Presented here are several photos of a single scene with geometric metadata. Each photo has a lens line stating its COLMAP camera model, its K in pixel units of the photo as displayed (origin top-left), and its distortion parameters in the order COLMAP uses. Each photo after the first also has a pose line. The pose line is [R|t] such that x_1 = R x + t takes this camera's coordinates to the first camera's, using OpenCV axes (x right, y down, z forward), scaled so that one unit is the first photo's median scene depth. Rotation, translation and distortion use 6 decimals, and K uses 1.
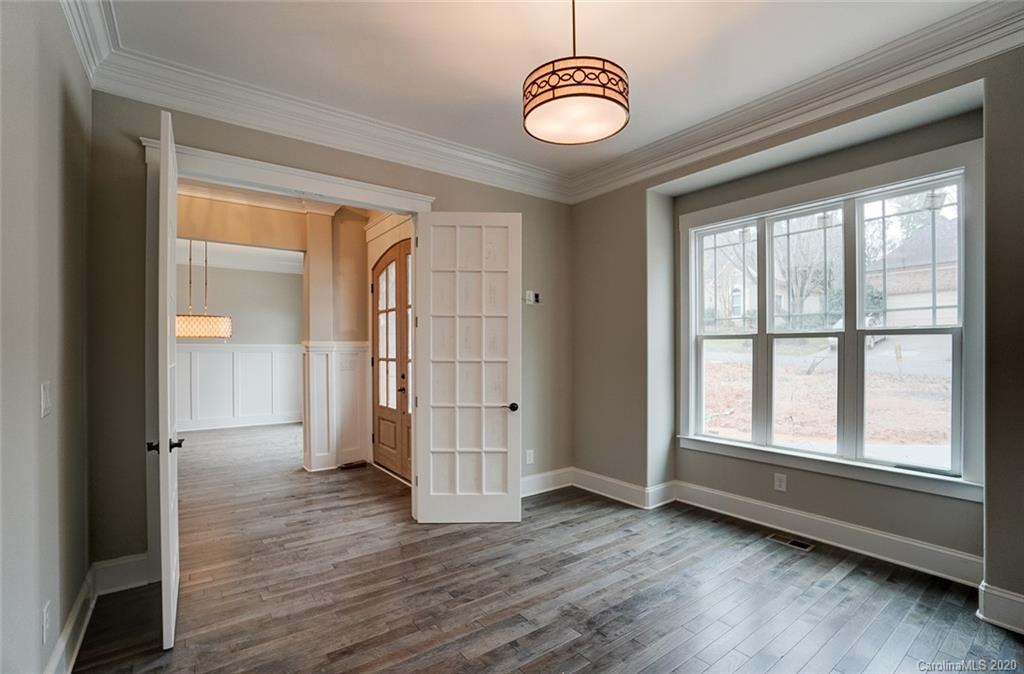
lens RADIAL K [[461.1, 0, 514.5], [0, 461.1, 348.1], [0, 0, 1]] dist [-0.037672, 0.000627]
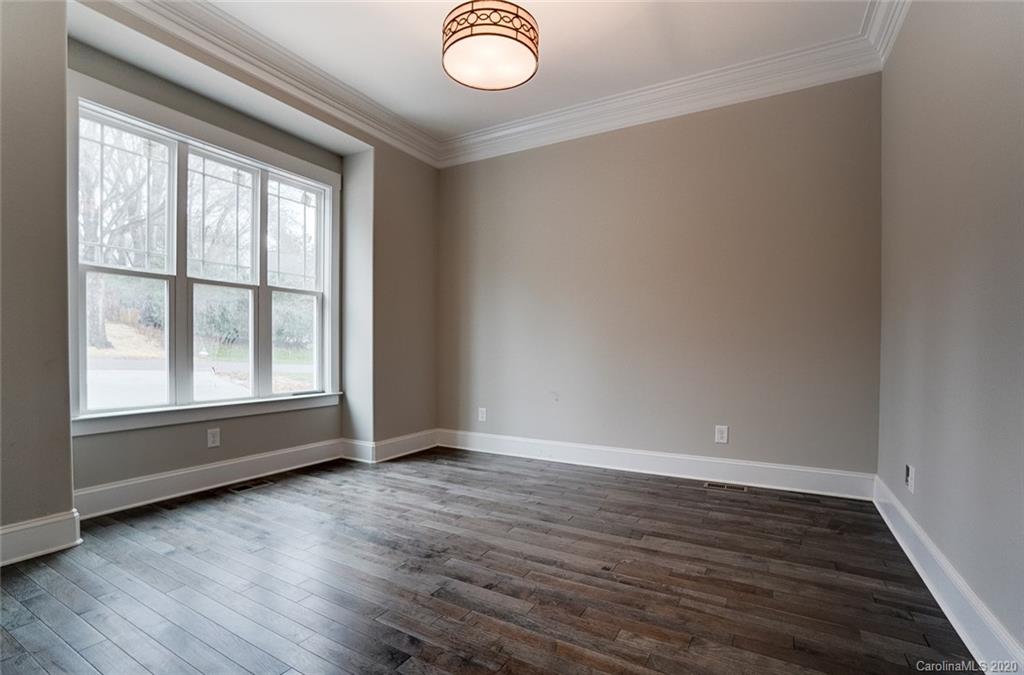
lens RADIAL K [[461.1, 0, 514.5], [0, 461.1, 348.6], [0, 0, 1]] dist [-0.037672, 0.000627]
pose [[-0.394241, -0.006567, 0.918984, -0.579538], [-0.005208, 0.999974, 0.004912, 0.115765], [-0.918992, -0.002850, -0.394265, 0.889435]]
